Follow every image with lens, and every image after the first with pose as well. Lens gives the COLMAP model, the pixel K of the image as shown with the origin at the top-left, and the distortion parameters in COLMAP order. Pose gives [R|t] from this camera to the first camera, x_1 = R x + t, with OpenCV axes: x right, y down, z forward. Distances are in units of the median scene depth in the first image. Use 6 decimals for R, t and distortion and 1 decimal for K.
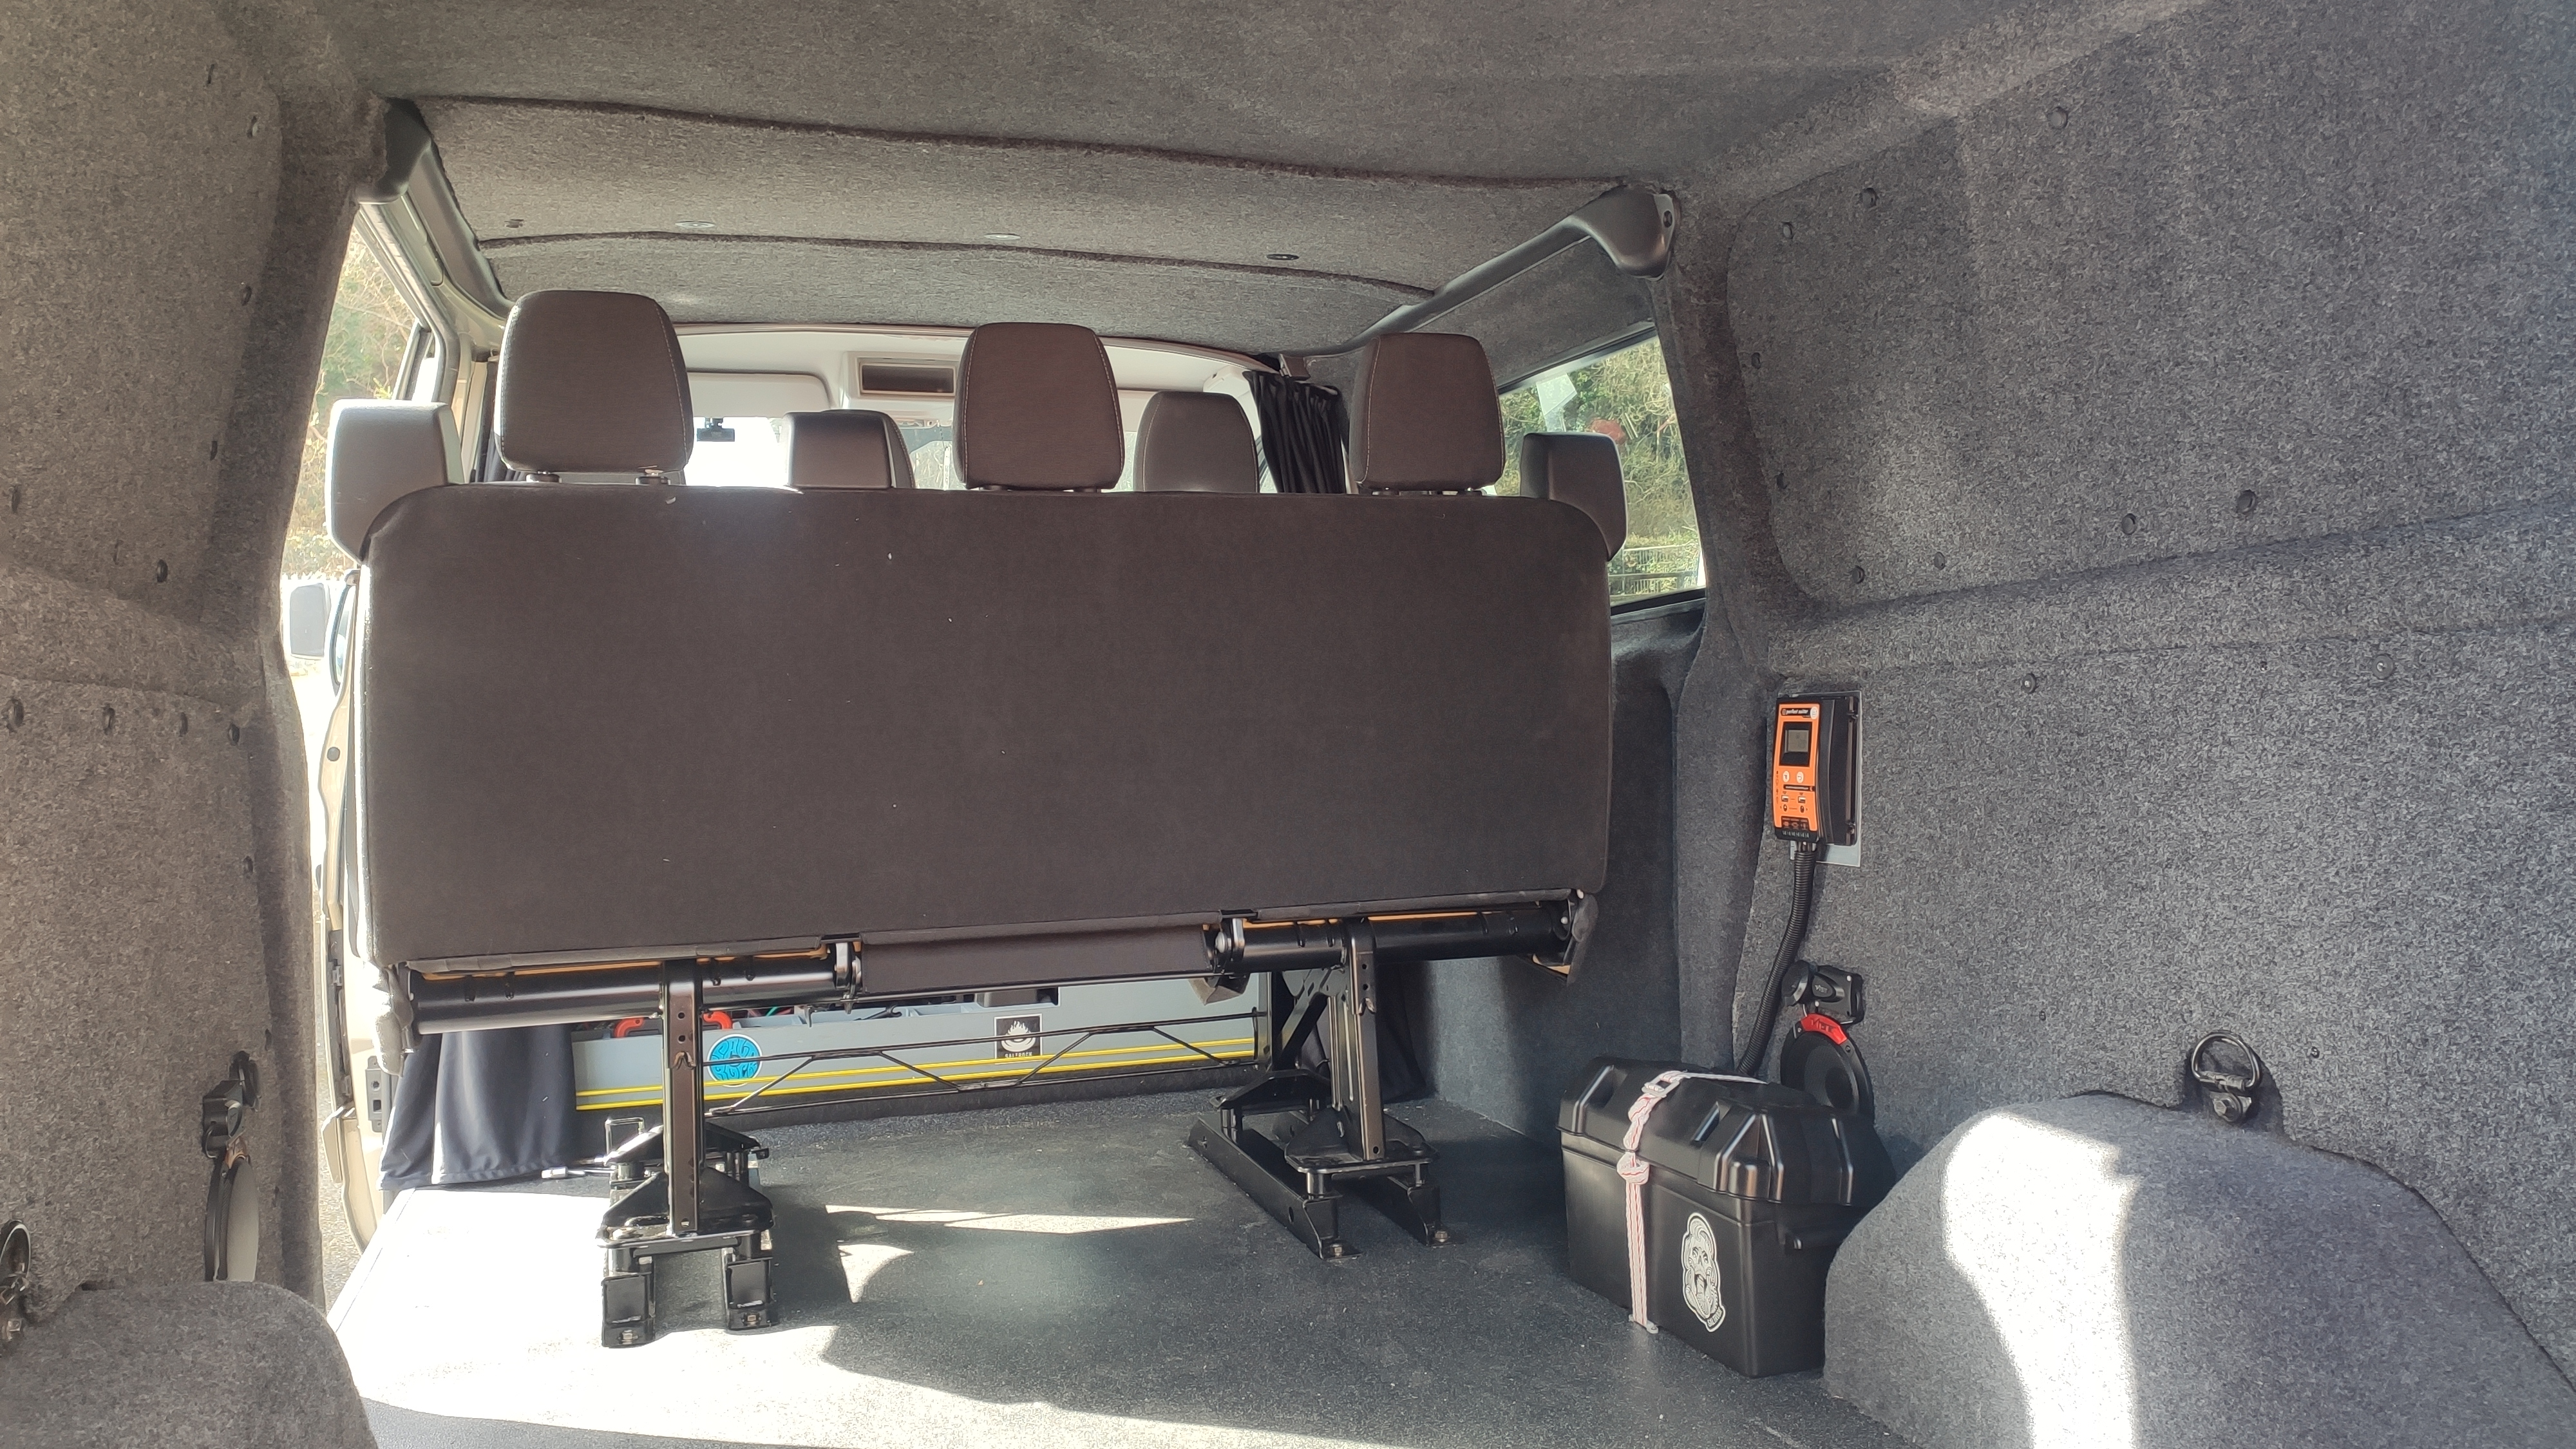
lens RADIAL K [[1881.8, 0, 1288.0], [0, 1881.8, 724.5], [0, 0, 1]] dist [0.124016, -0.126823]
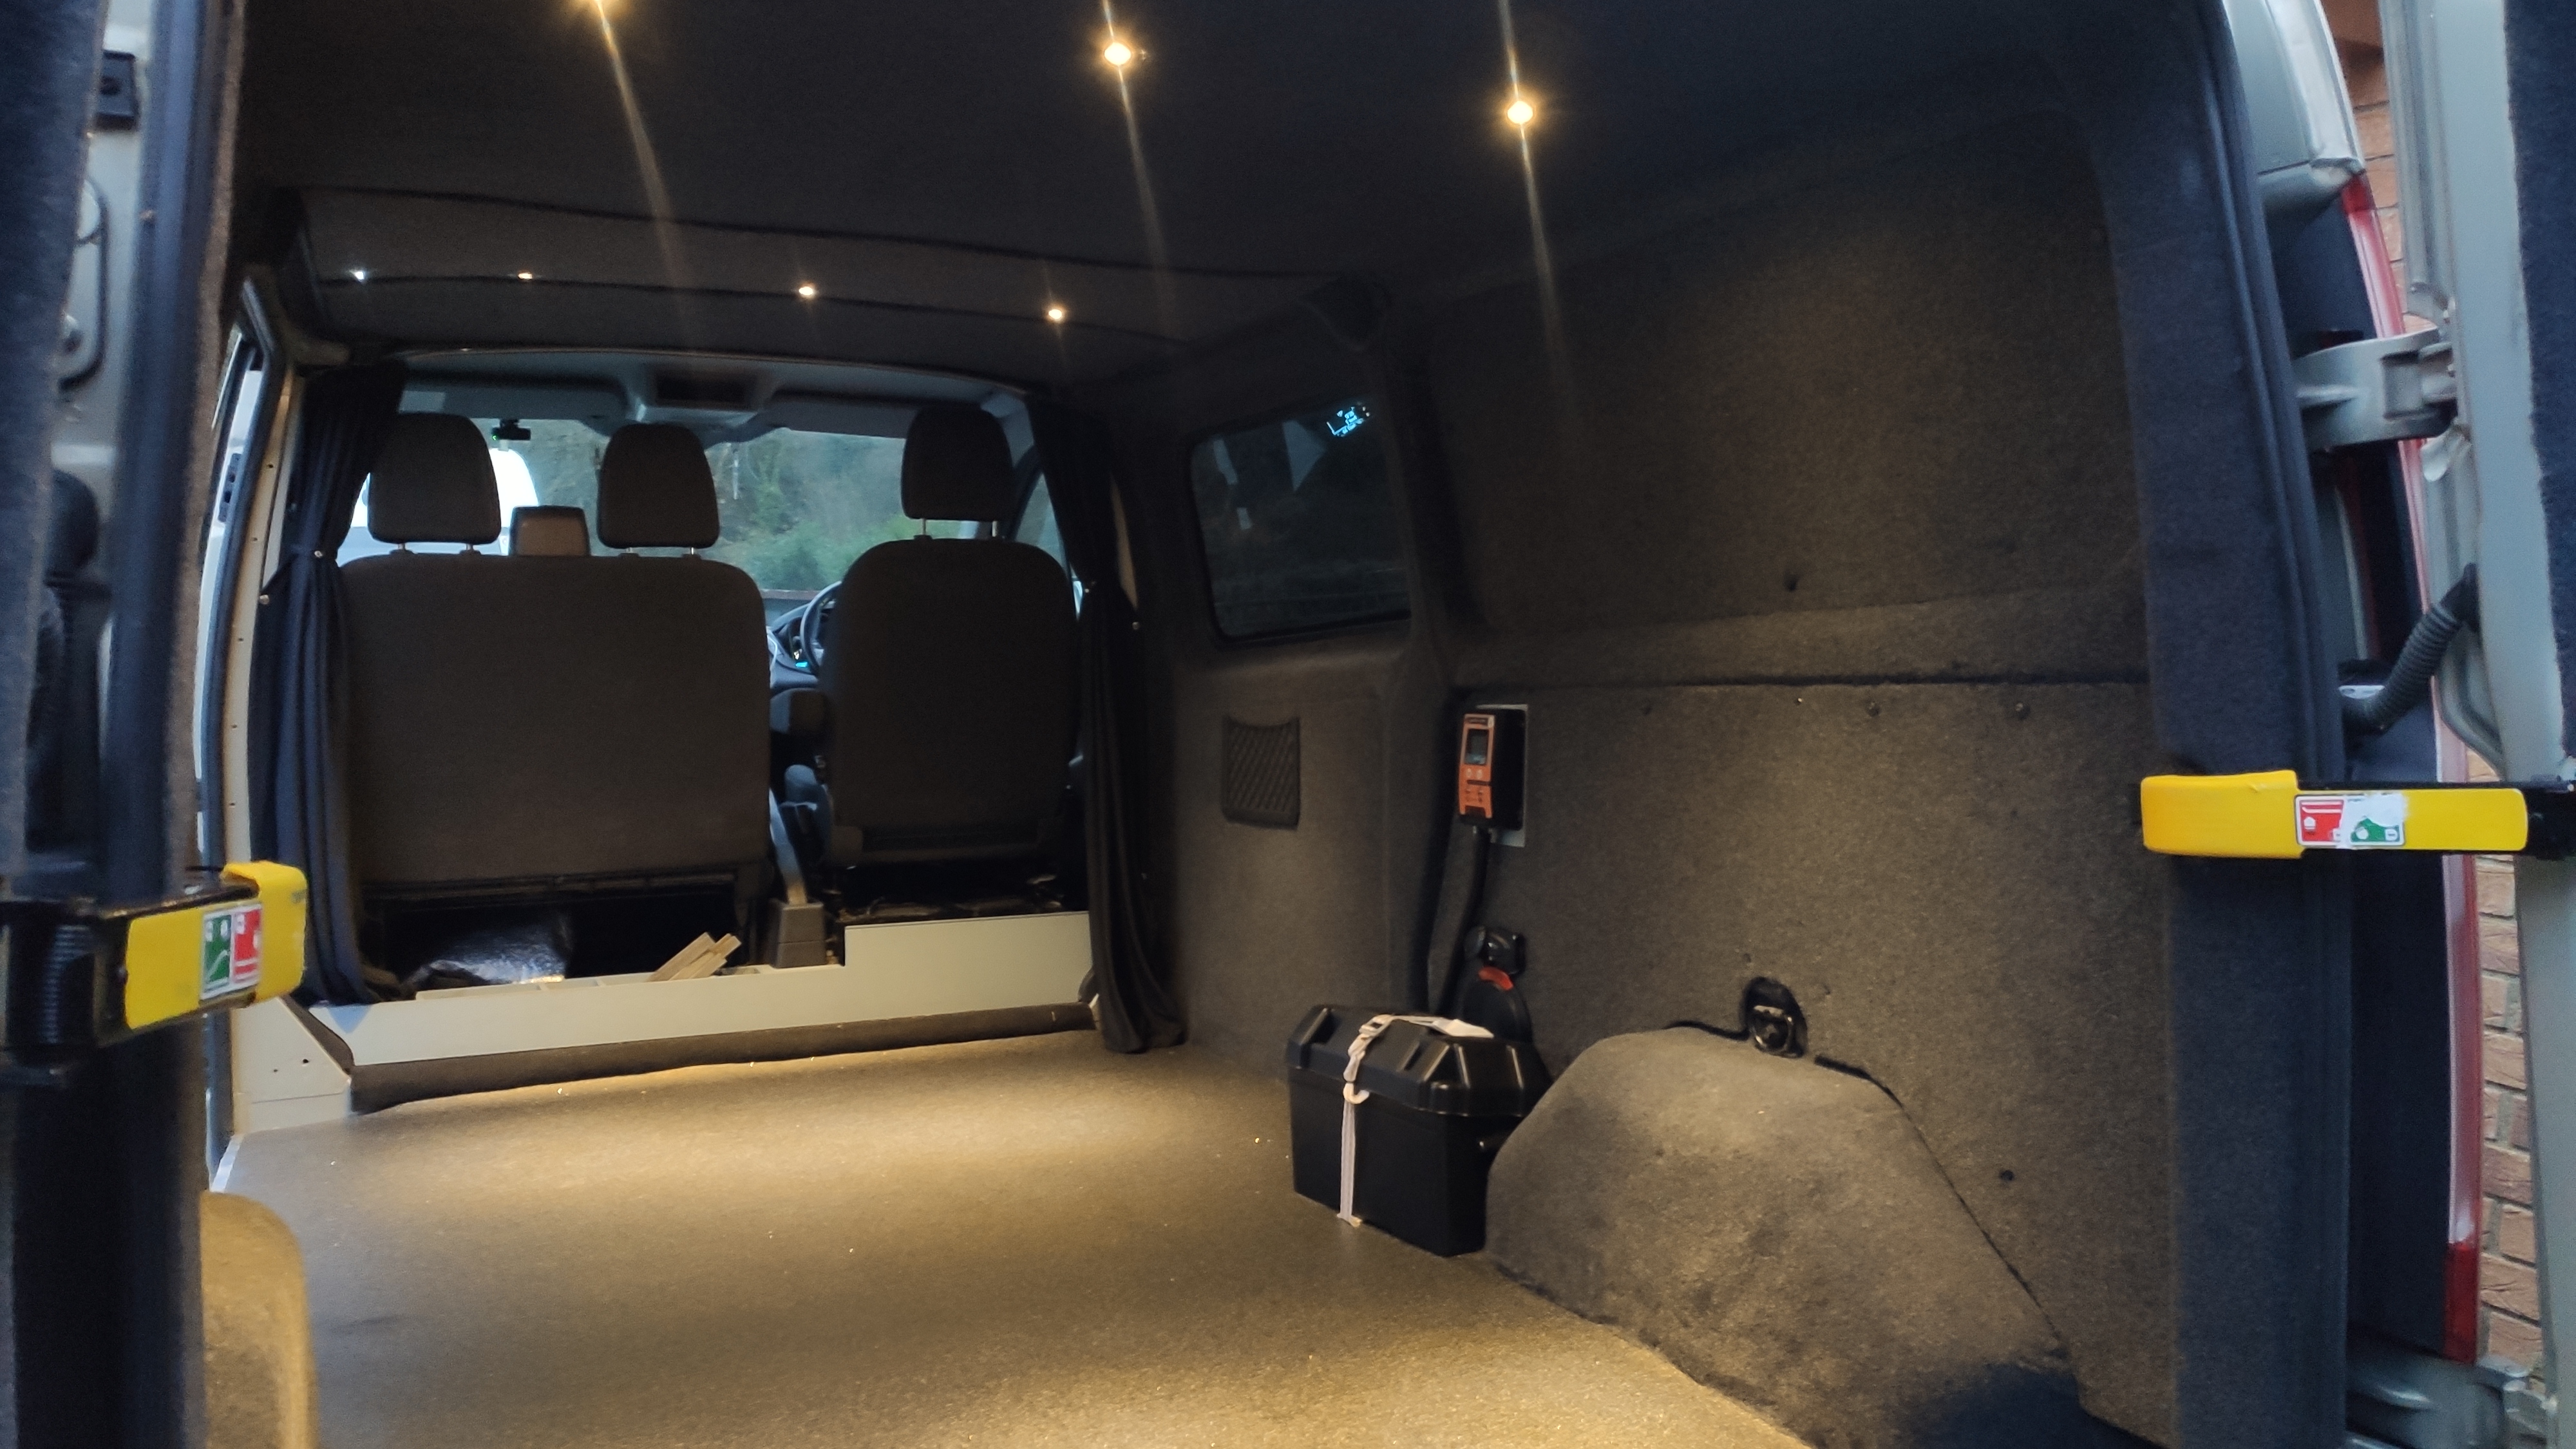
lens RADIAL K [[1881.8, 0, 1288.0], [0, 1881.8, 724.5], [0, 0, 1]] dist [0.124016, -0.126823]
pose [[0.992461, 0.004633, 0.122471, -0.003149], [-0.007701, 0.999668, 0.024585, -0.034043], [-0.122317, -0.025343, 0.992167, -0.199305]]
